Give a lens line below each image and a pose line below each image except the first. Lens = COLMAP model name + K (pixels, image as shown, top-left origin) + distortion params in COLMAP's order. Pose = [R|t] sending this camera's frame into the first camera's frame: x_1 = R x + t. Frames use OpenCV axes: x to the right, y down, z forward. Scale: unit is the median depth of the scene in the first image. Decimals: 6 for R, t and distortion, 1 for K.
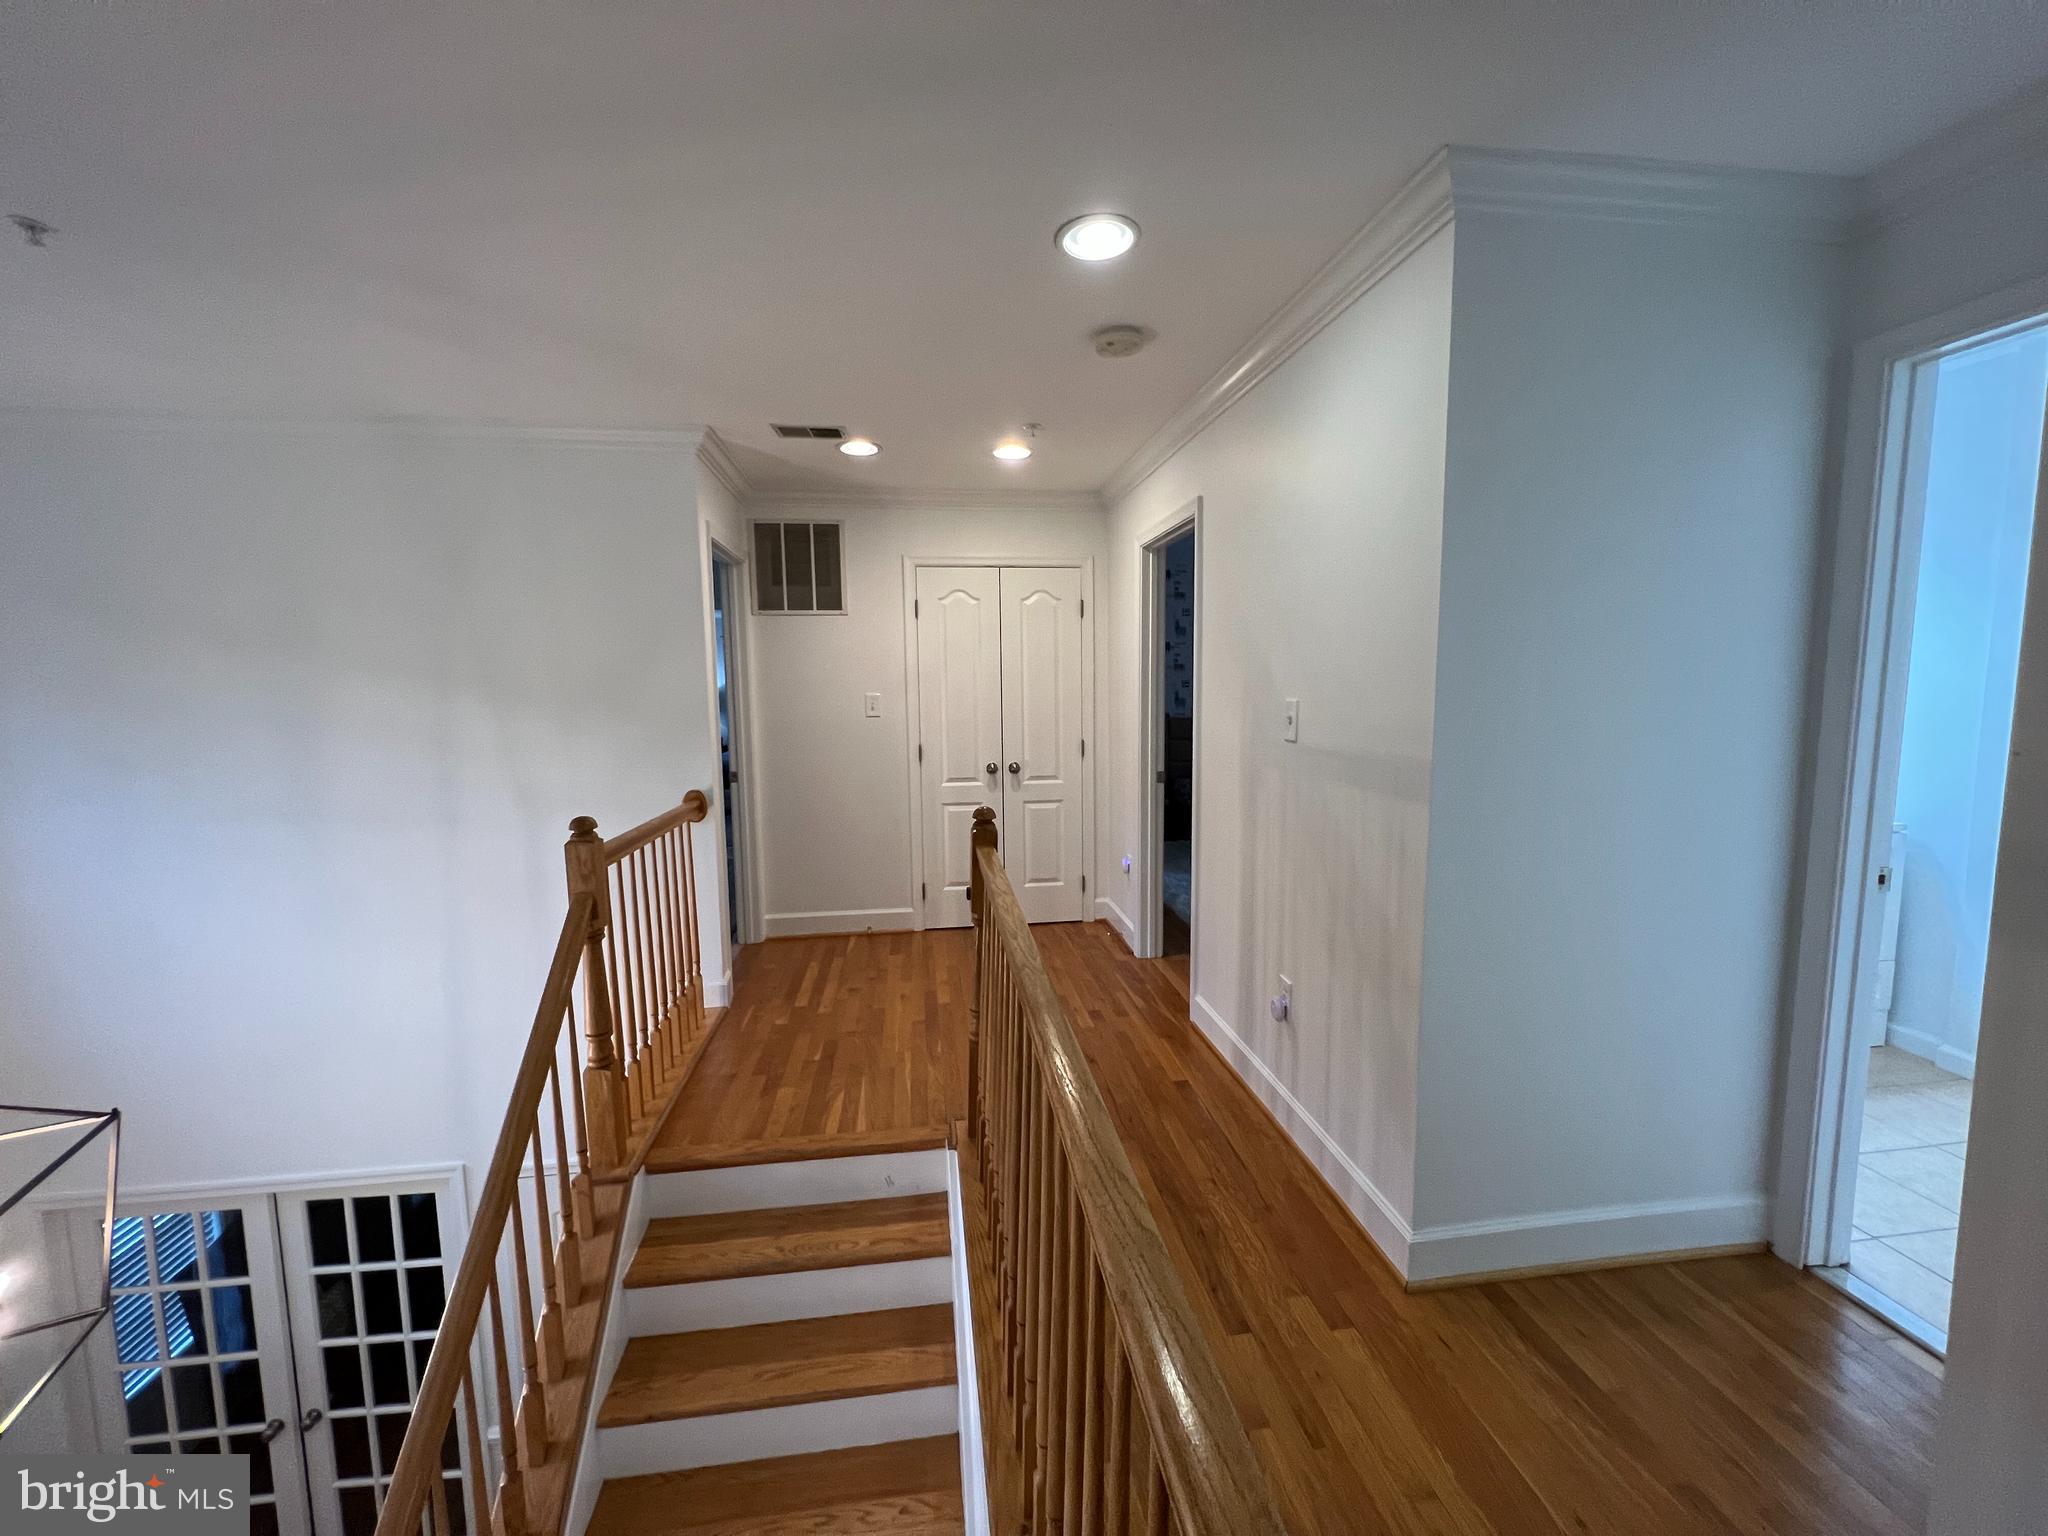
lens RADIAL K [[822.3, 0, 1027.3], [0, 822.3, 769.0], [0, 0, 1]] dist [-0.003309, 0.001118]
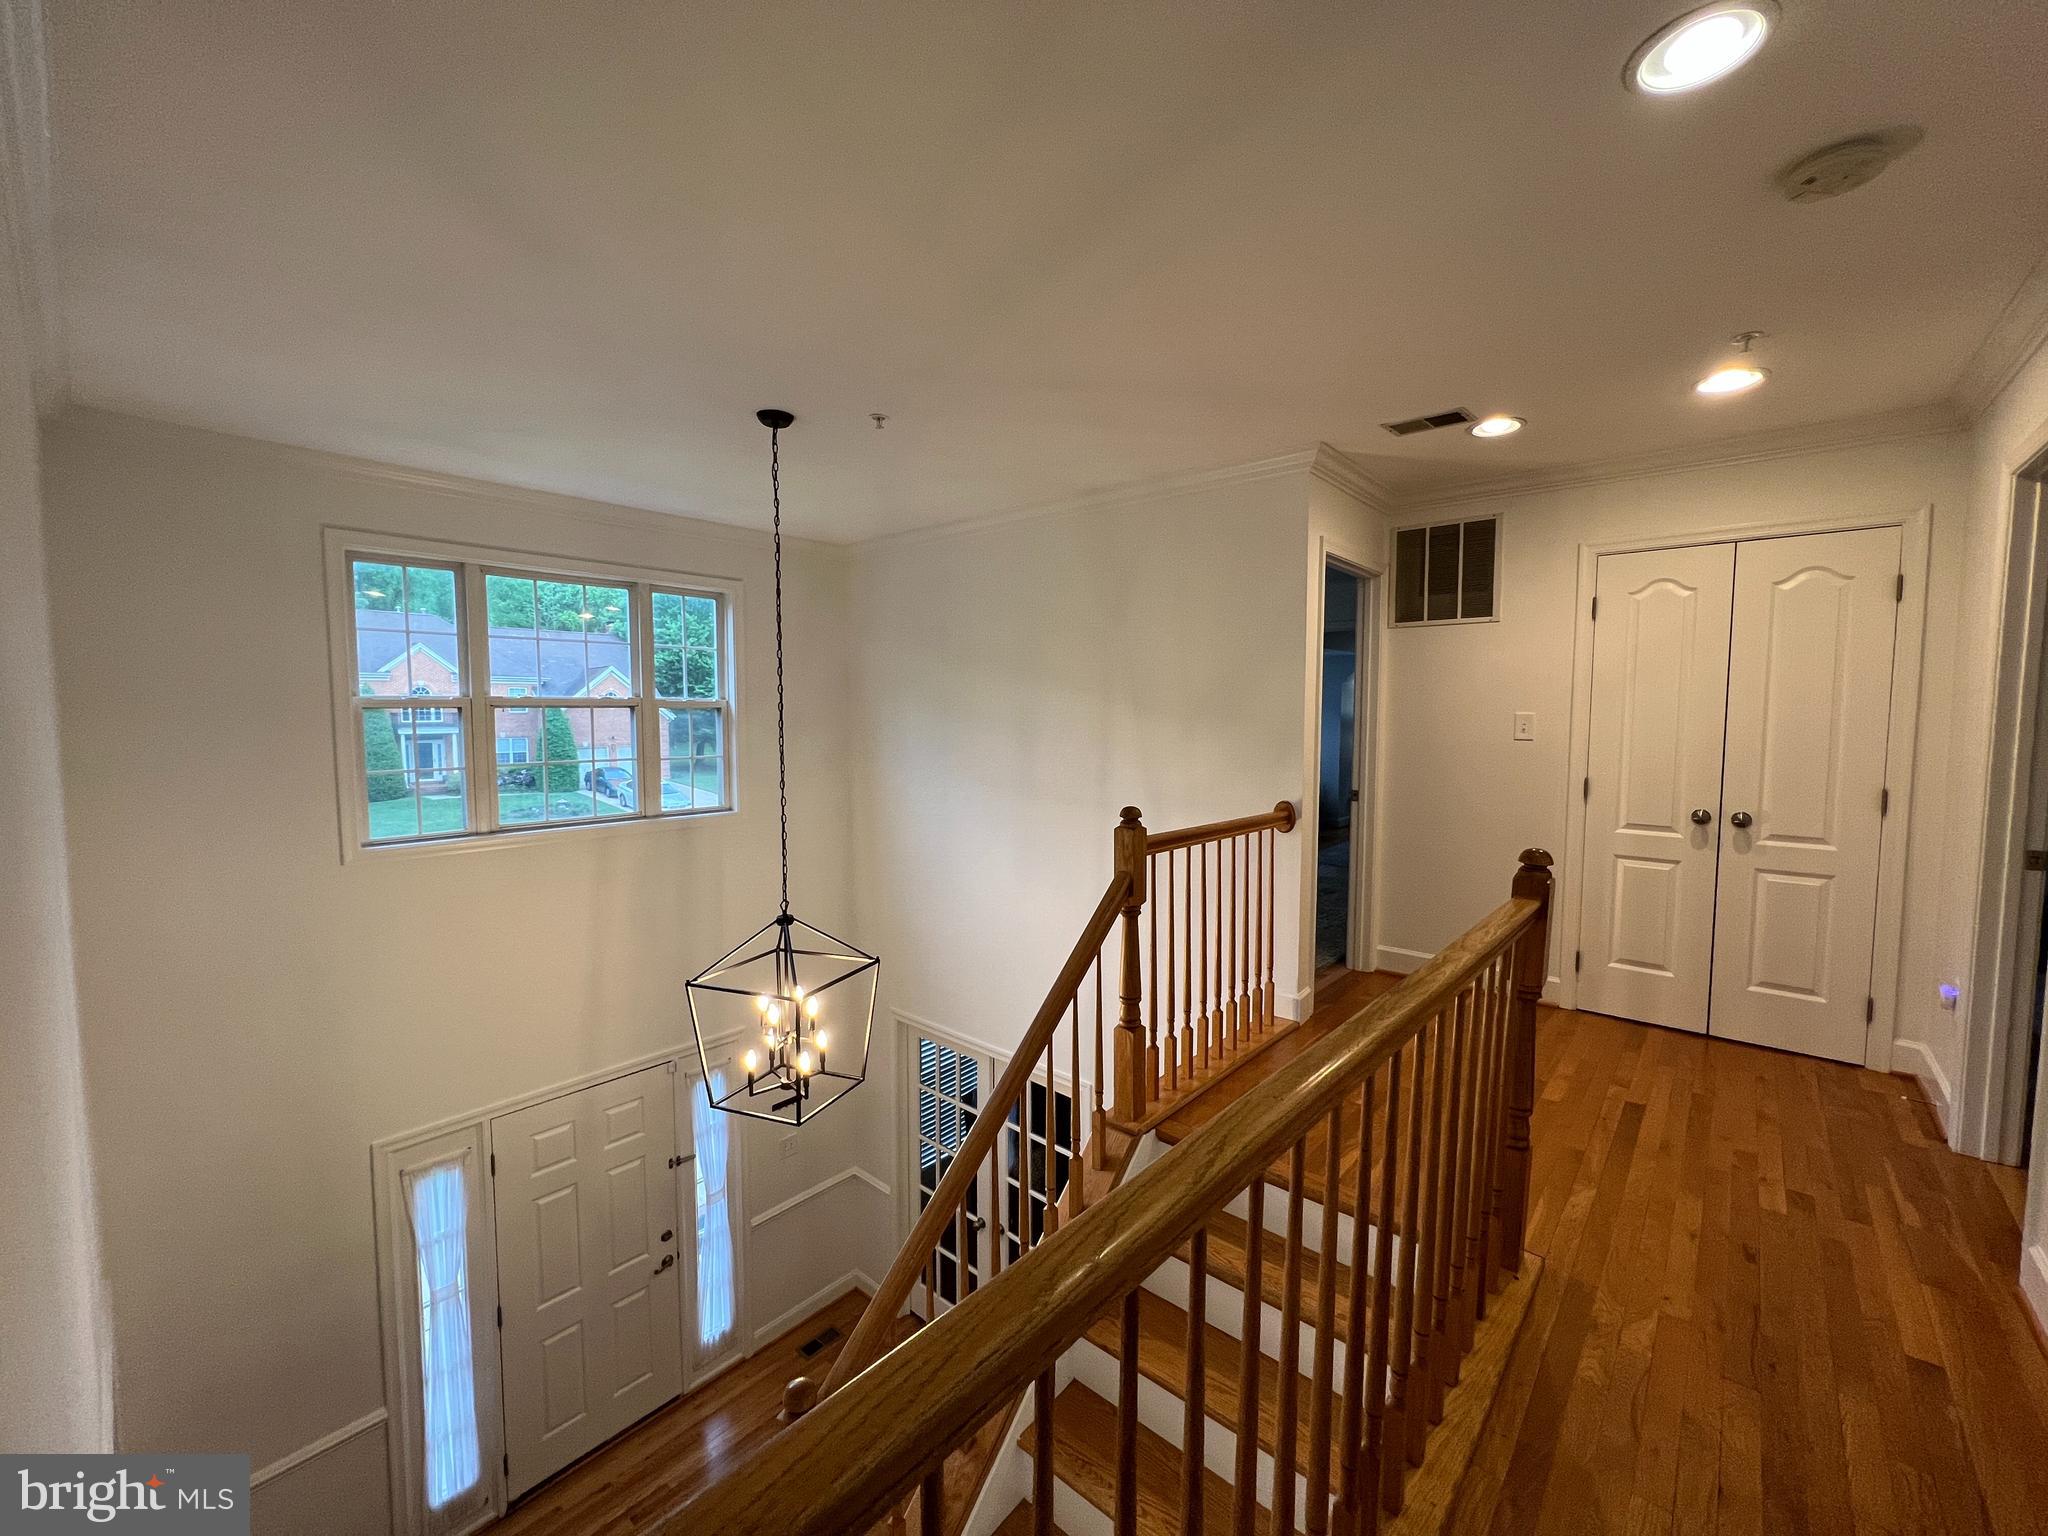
lens RADIAL K [[822.3, 0, 1019.4], [0, 822.3, 767.0], [0, 0, 1]] dist [-0.003309, 0.001118]
pose [[0.655023, 0.066028, -0.752719, 0.137960], [-0.090358, 0.995871, 0.008727, 0.004316], [0.750187, 0.062298, 0.658284, 0.073224]]
